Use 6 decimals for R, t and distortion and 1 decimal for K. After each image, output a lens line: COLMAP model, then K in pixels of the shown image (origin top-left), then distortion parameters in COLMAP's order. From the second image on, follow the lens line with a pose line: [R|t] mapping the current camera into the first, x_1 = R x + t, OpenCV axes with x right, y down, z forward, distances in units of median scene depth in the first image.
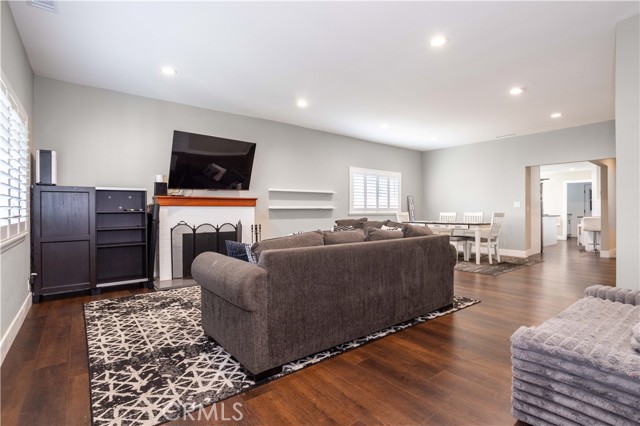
lens RADIAL K [[314.3, 0, 315.9], [0, 314.3, 210.9], [0, 0, 1]] dist [-0.025773, 0.003827]
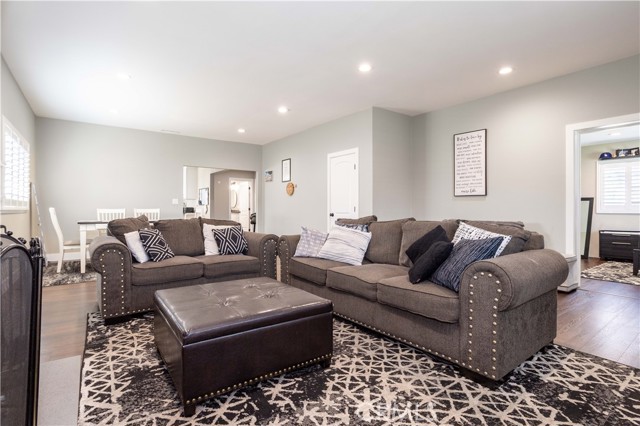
lens RADIAL K [[314.3, 0, 315.4], [0, 314.3, 210.3], [0, 0, 1]] dist [-0.025773, 0.003827]
pose [[0.030197, -0.000713, 0.999544, -1.058040], [0.006194, 0.999981, 0.000526, 0.037975], [-0.999525, 0.006176, 0.030201, 1.431417]]
